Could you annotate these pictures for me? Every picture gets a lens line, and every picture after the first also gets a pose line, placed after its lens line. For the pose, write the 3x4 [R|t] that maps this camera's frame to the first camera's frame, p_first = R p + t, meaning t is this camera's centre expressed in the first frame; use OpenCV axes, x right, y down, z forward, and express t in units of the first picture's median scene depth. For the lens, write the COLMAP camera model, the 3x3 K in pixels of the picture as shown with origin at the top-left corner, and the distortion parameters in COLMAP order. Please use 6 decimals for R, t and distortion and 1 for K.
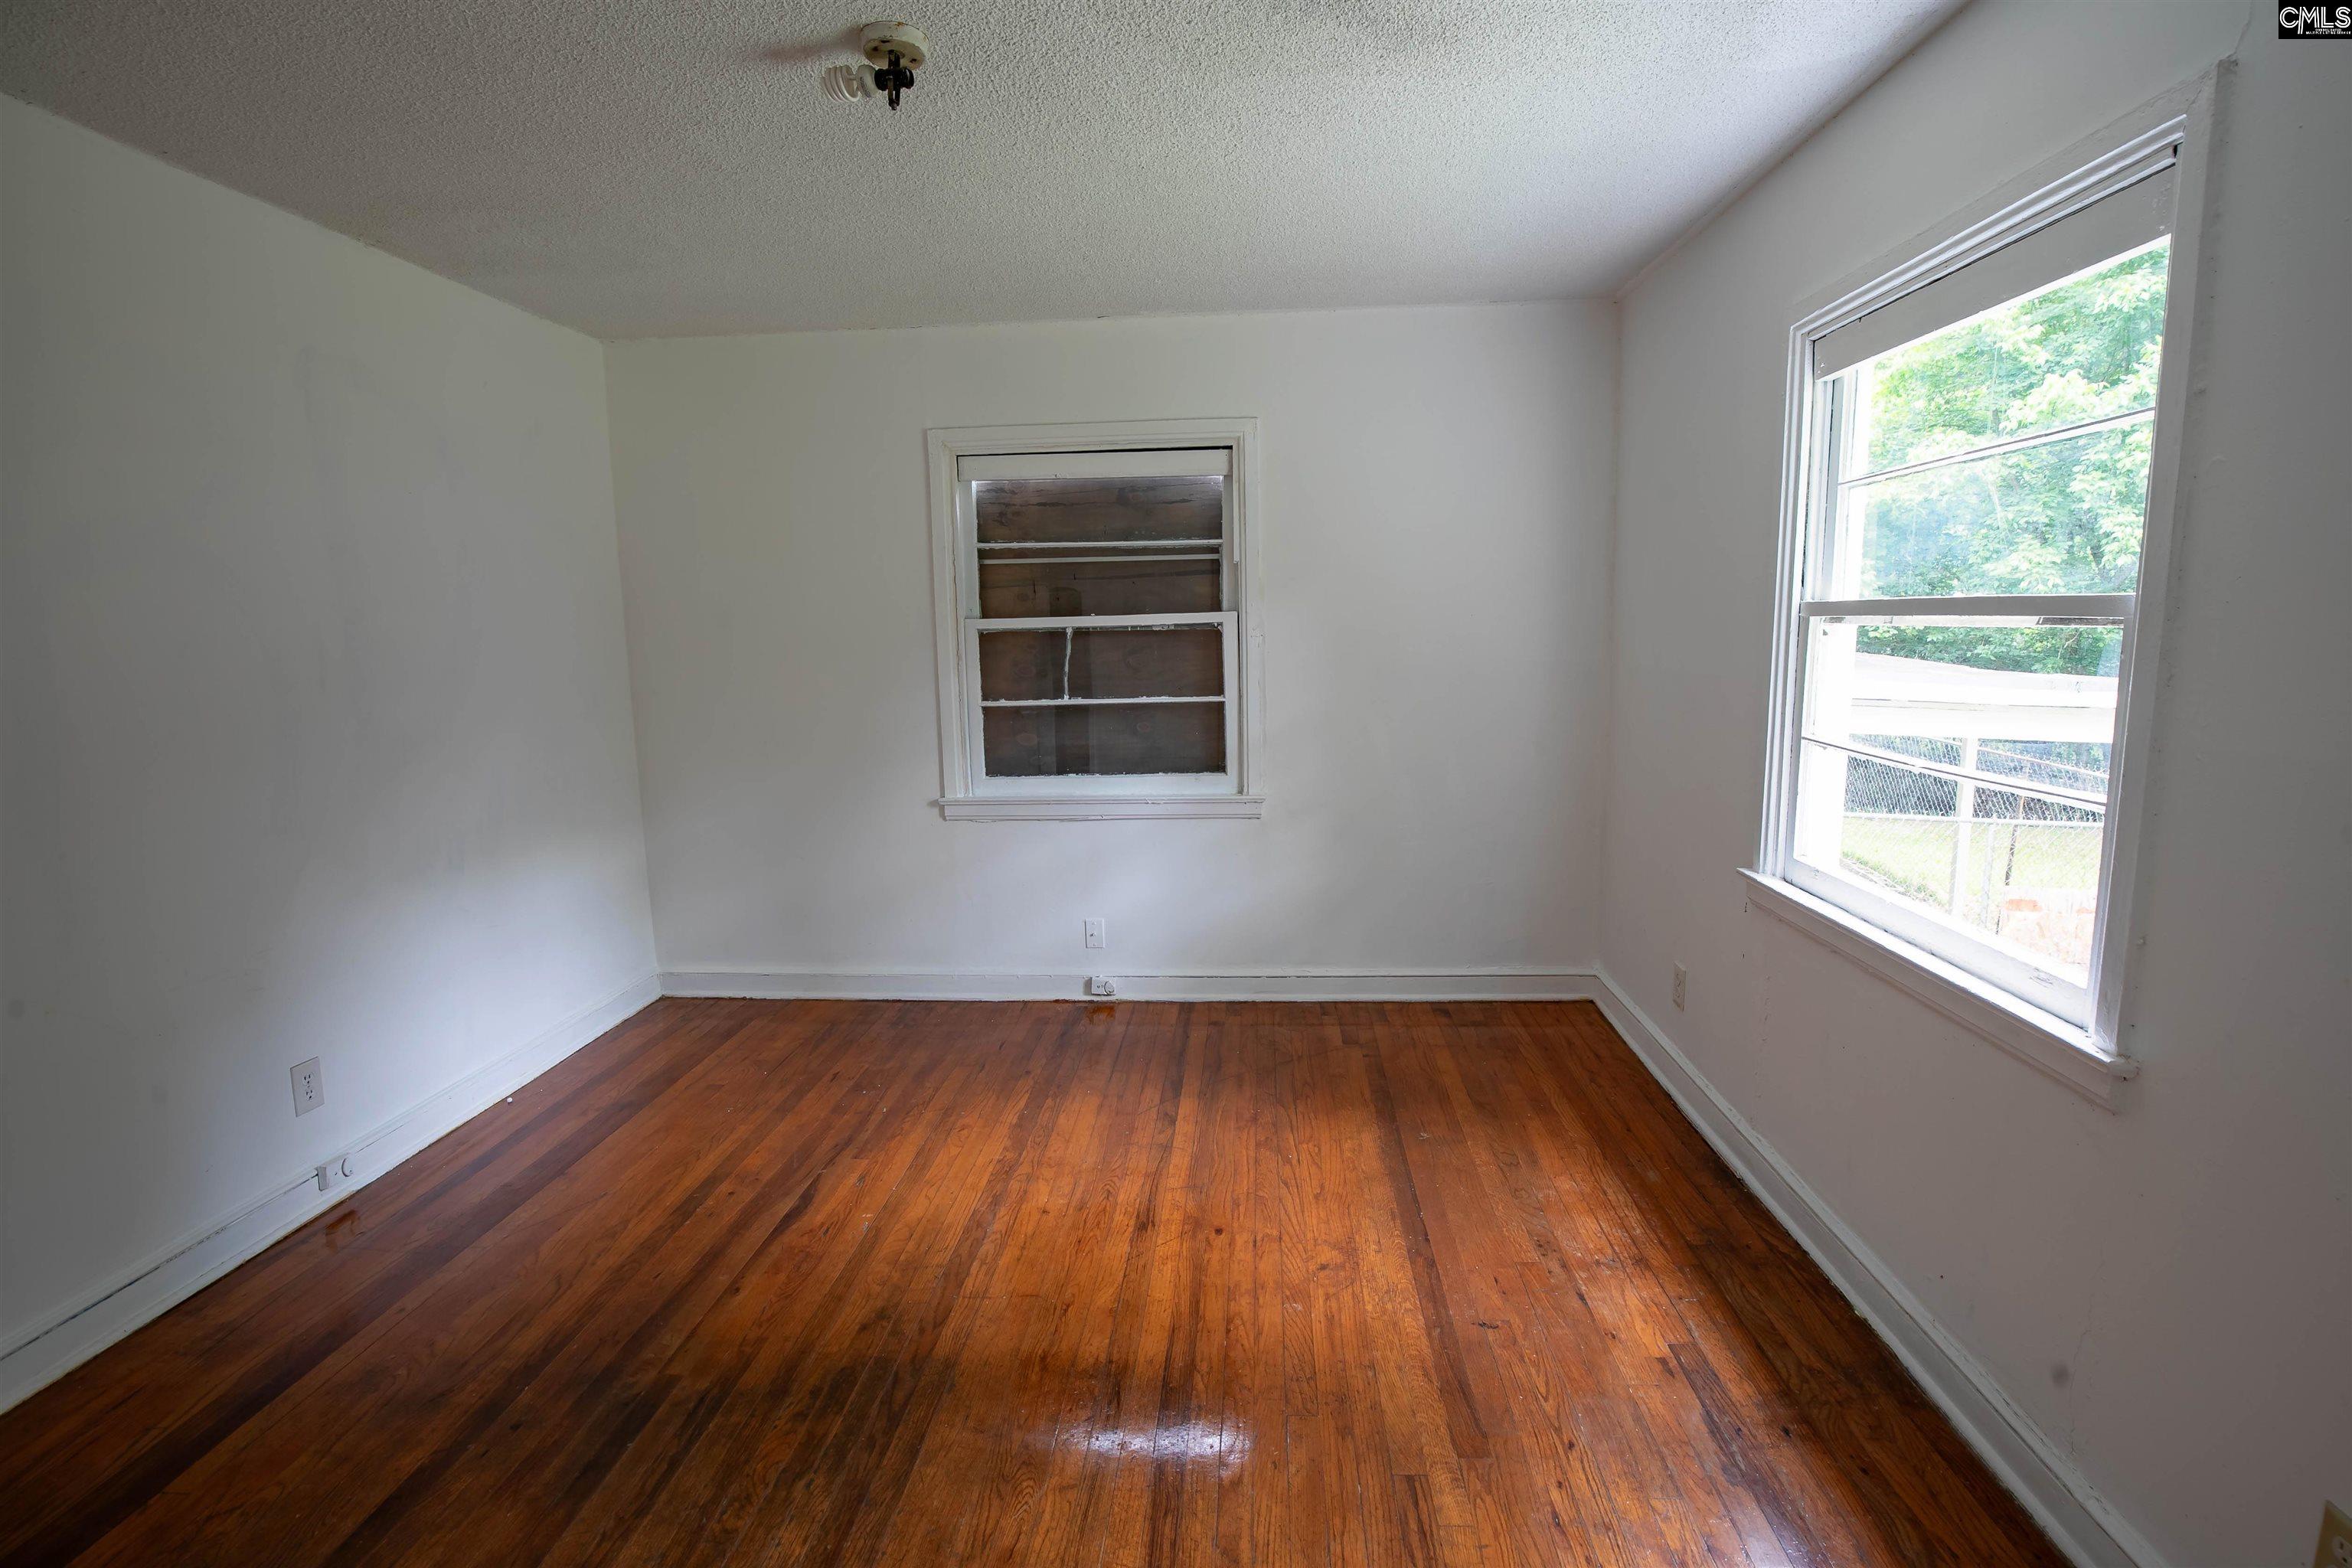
lens RADIAL K [[1085.3, 0, 1185.5], [0, 1085.3, 783.4], [0, 0, 1]] dist [-0.025001, 0.001470]
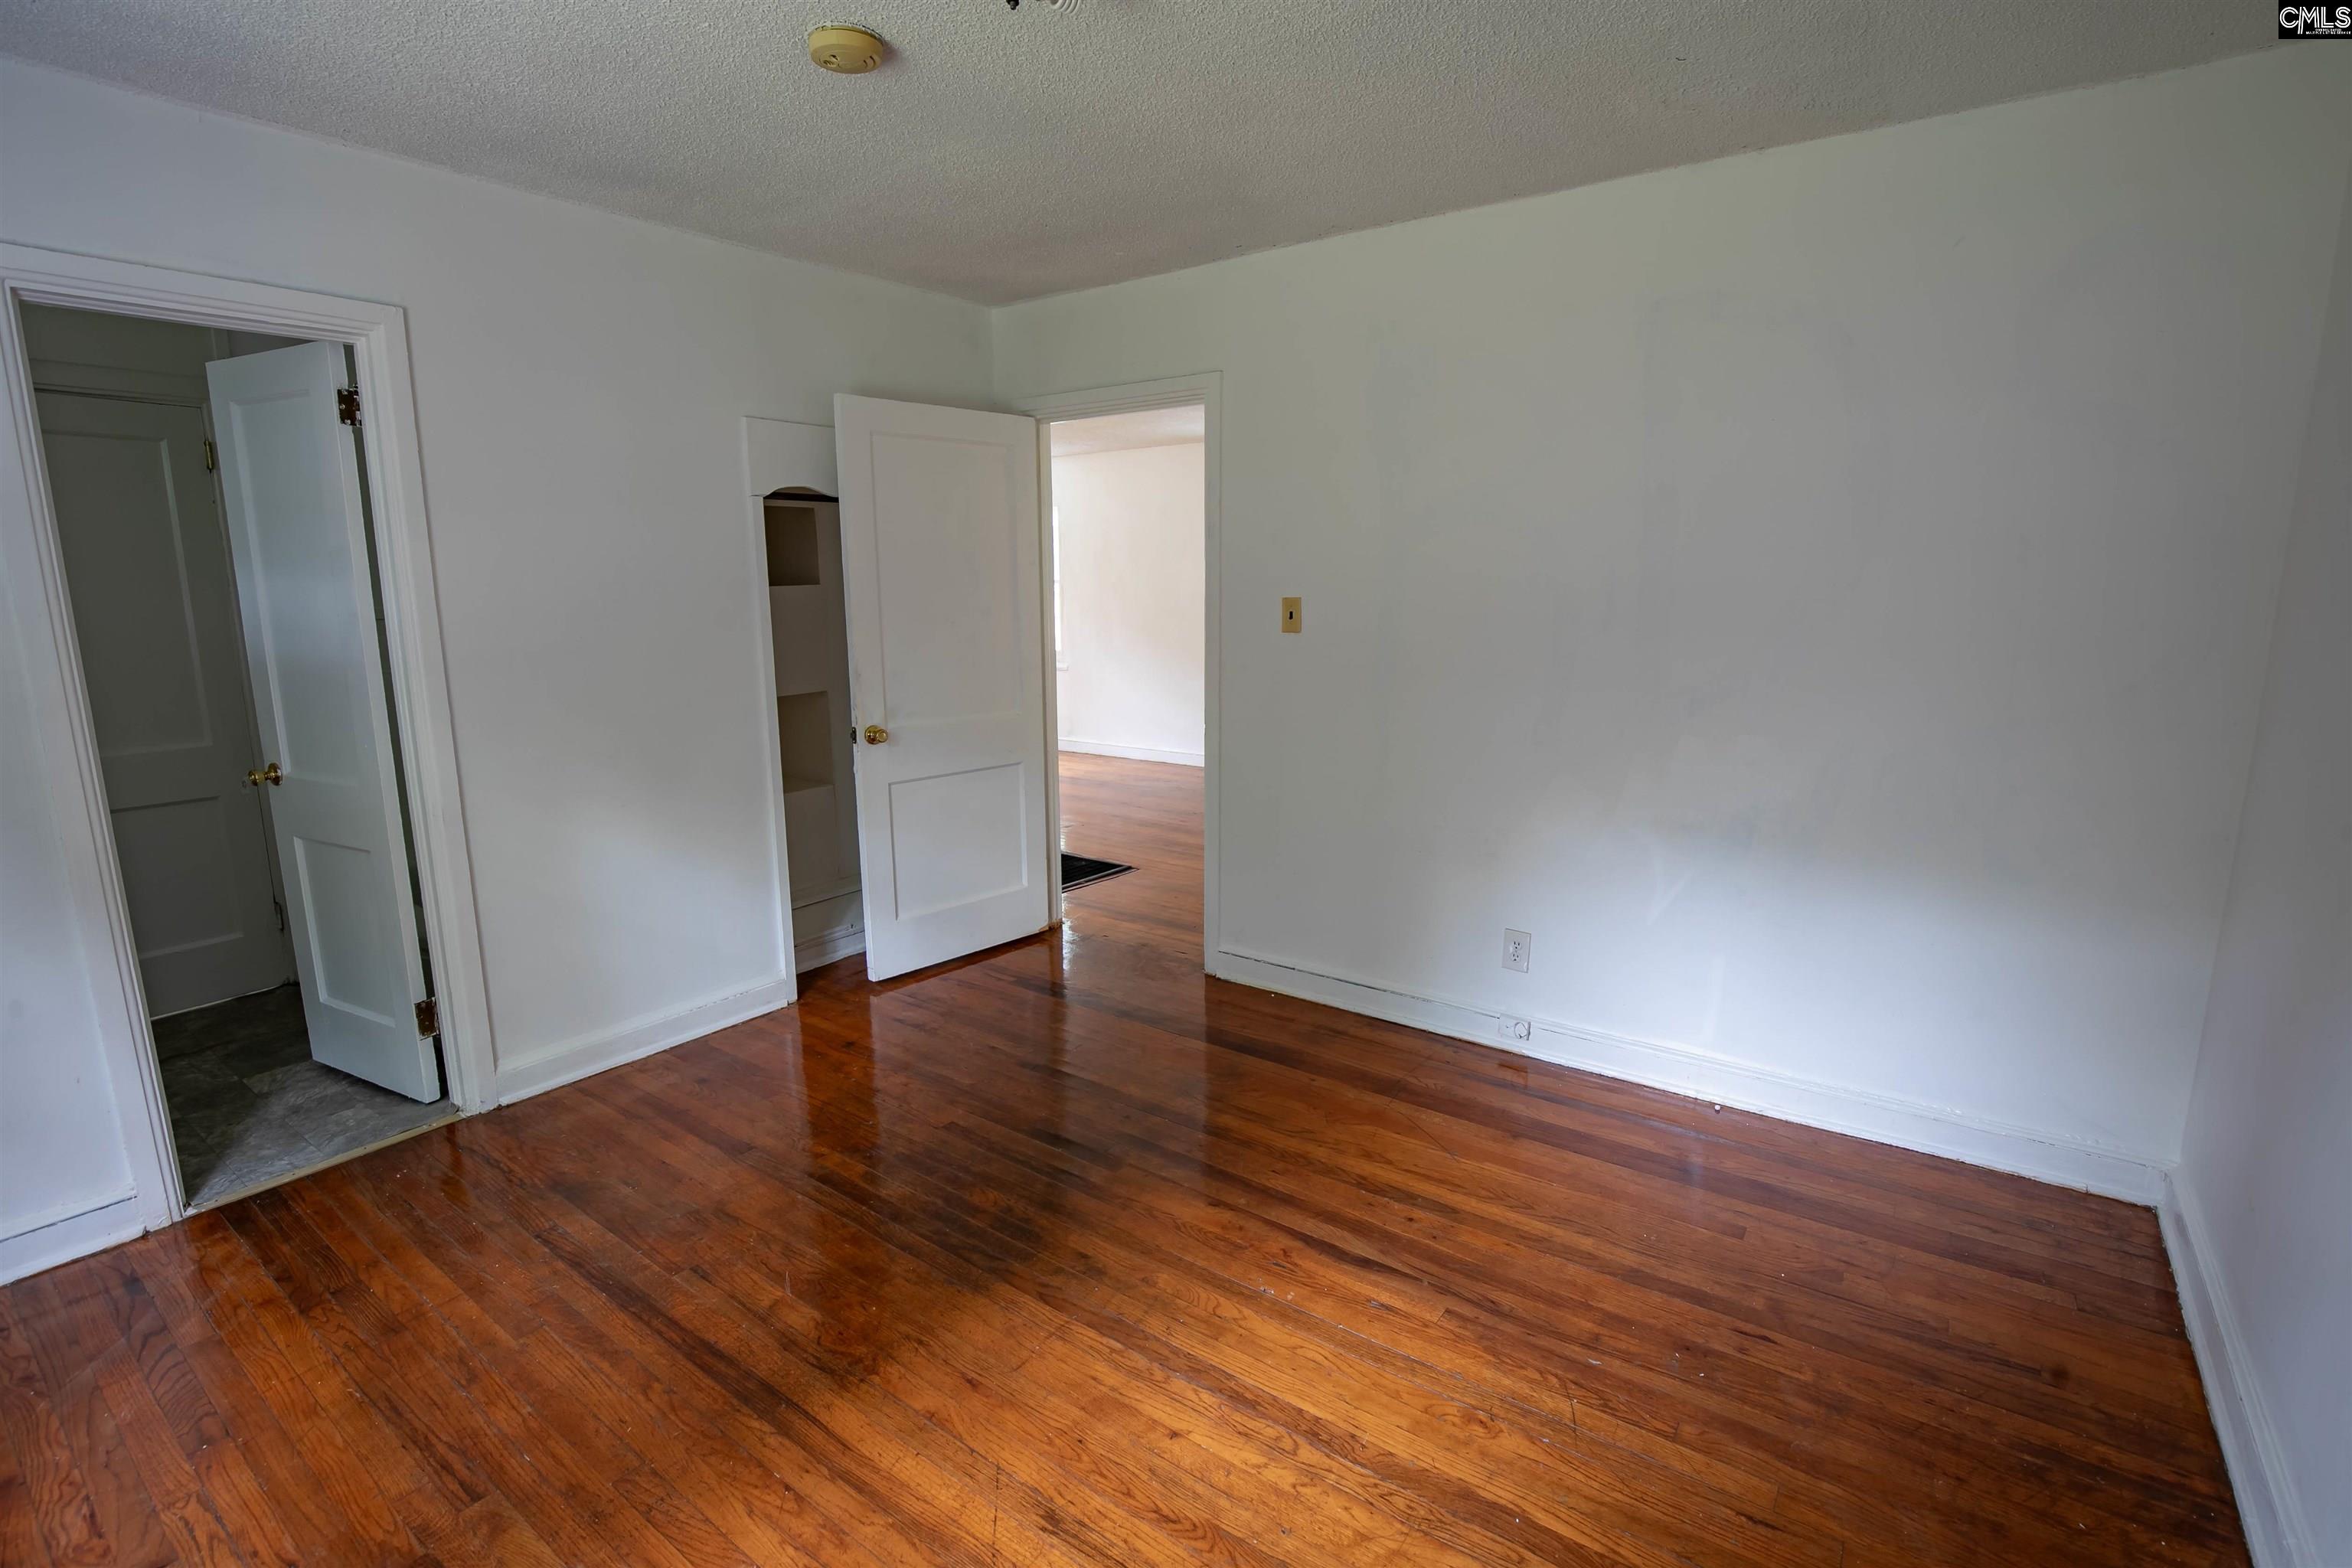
lens RADIAL K [[1085.3, 0, 1185.5], [0, 1085.3, 783.4], [0, 0, 1]] dist [-0.025001, 0.001470]
pose [[-0.536270, 0.177203, -0.825236, 0.301929], [-0.106416, 0.955717, 0.274374, -0.162942], [0.837311, 0.234957, -0.493665, 1.032546]]
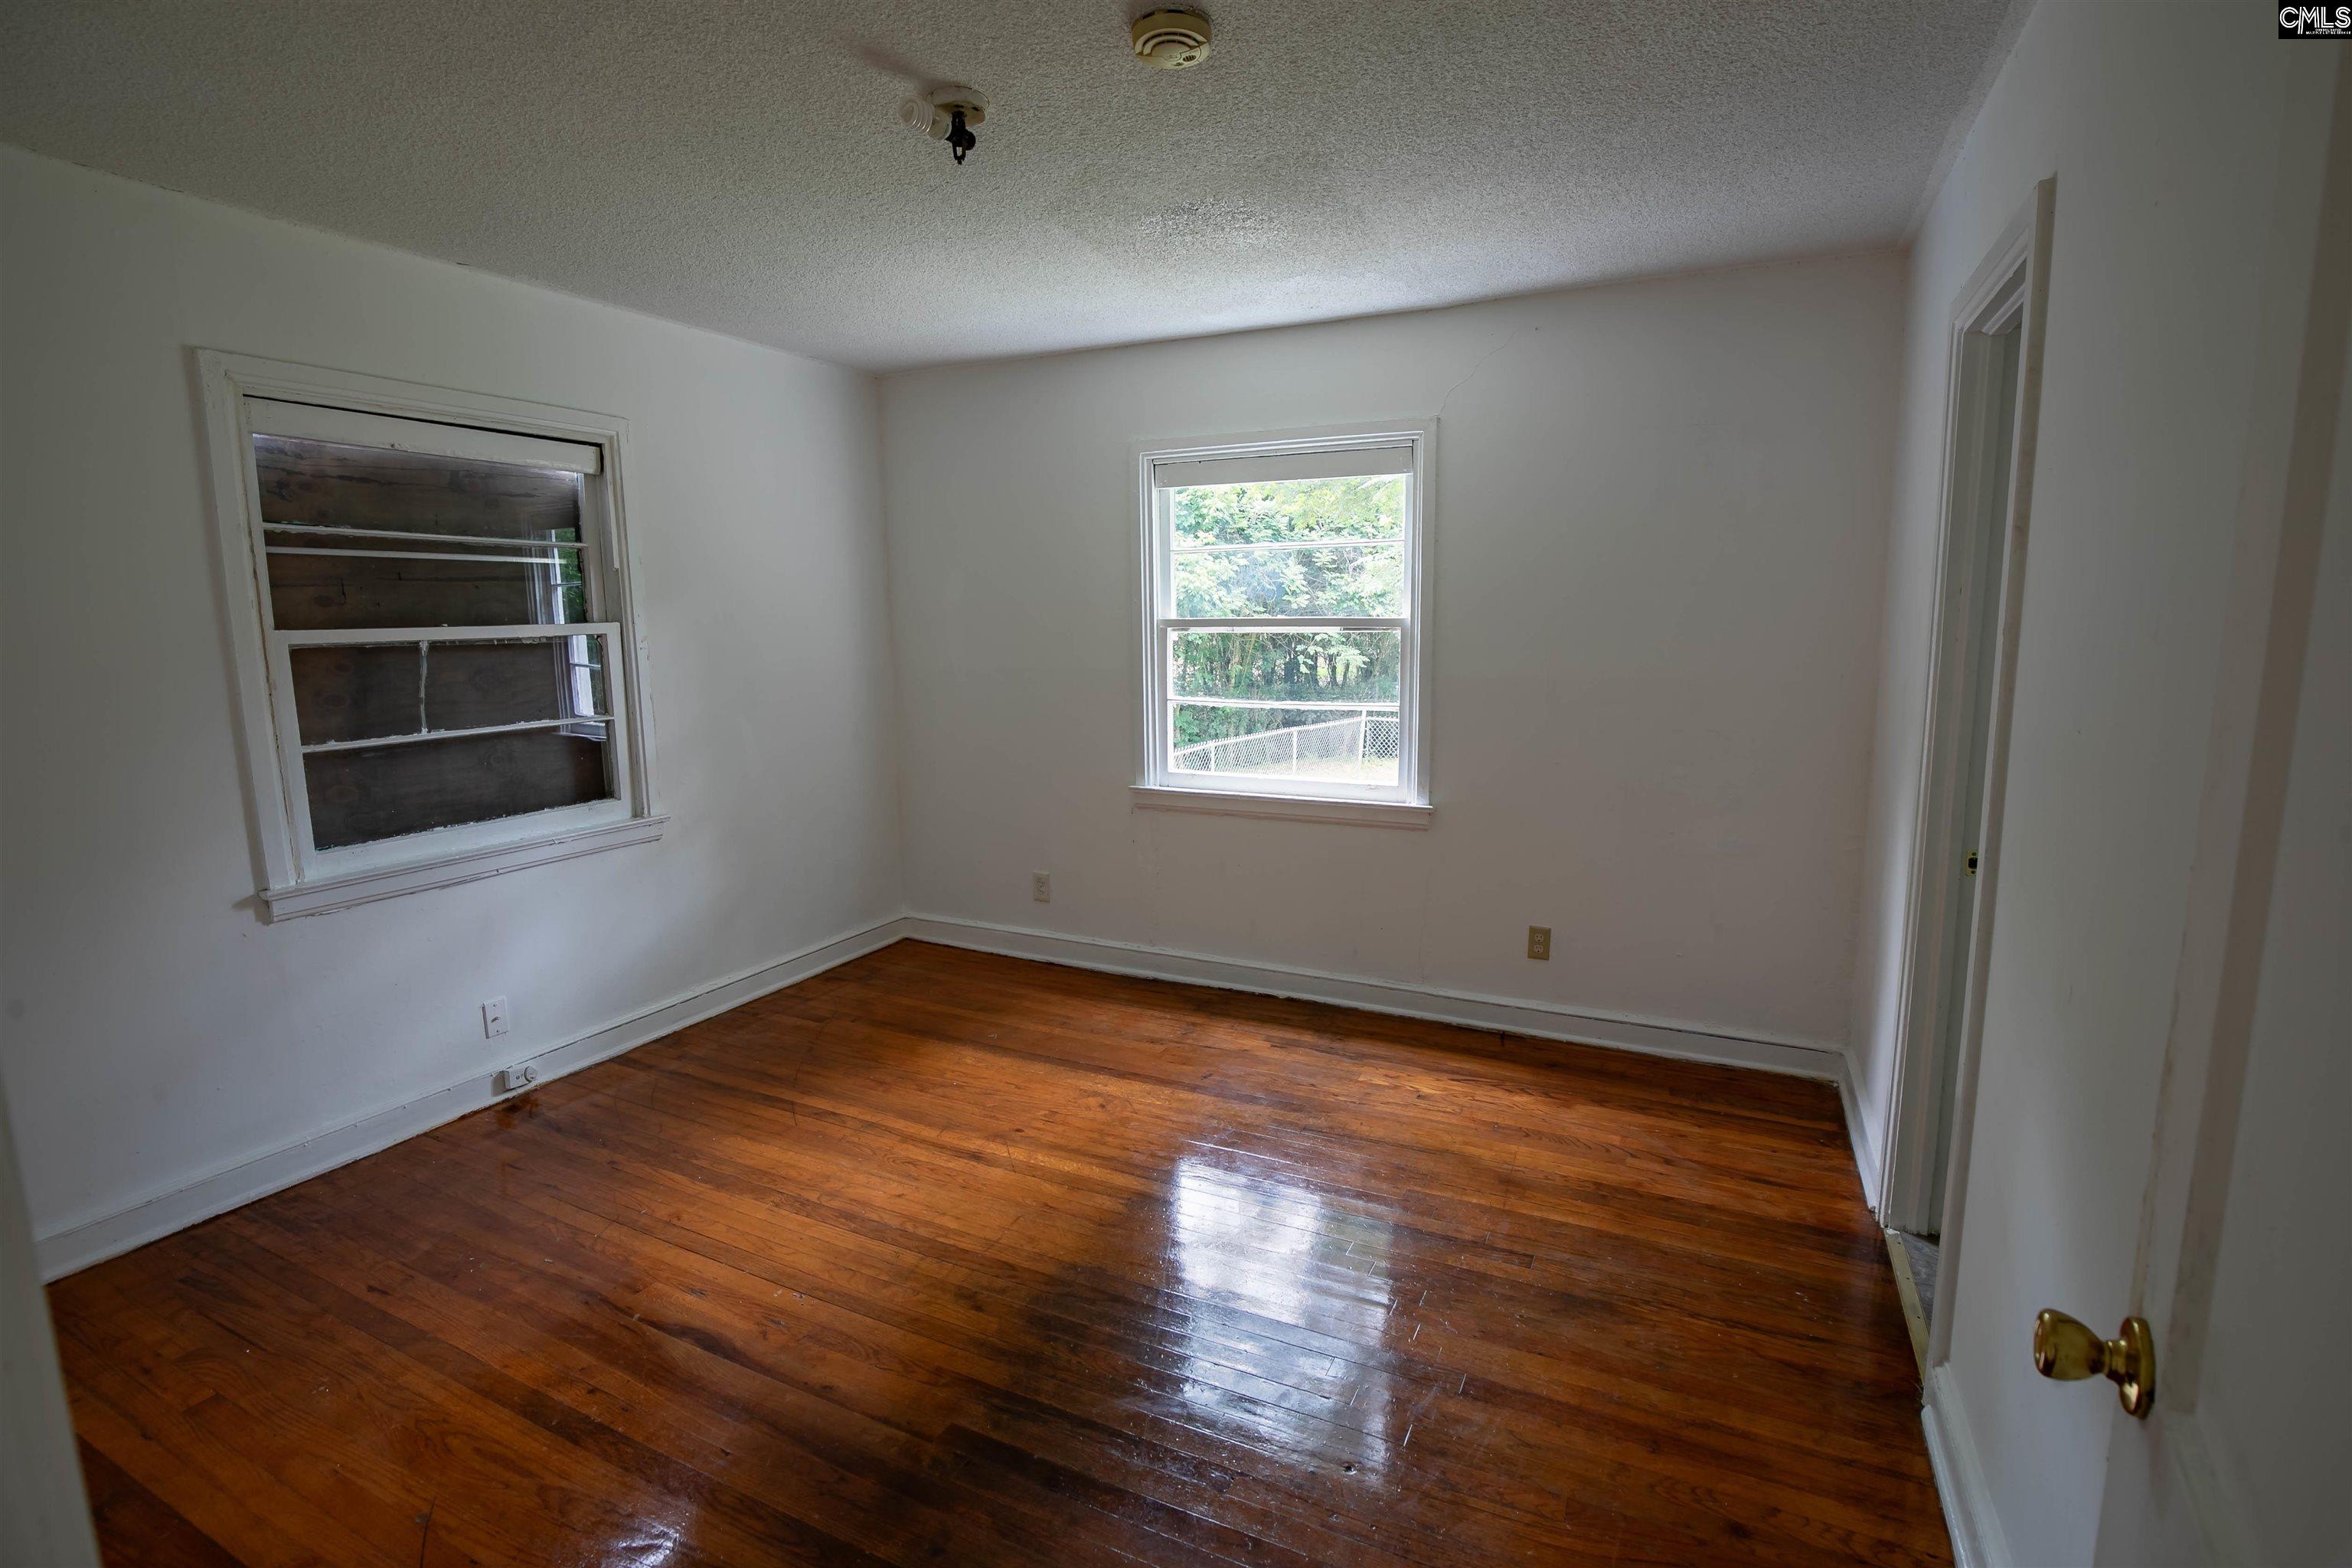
lens RADIAL K [[1085.3, 0, 1185.5], [0, 1085.3, 783.4], [0, 0, 1]] dist [-0.025001, 0.001470]
pose [[0.379244, -0.124617, 0.916867, -0.767897], [0.139566, 0.987257, 0.076455, -0.030302], [-0.914711, 0.098969, 0.391803, 0.249267]]
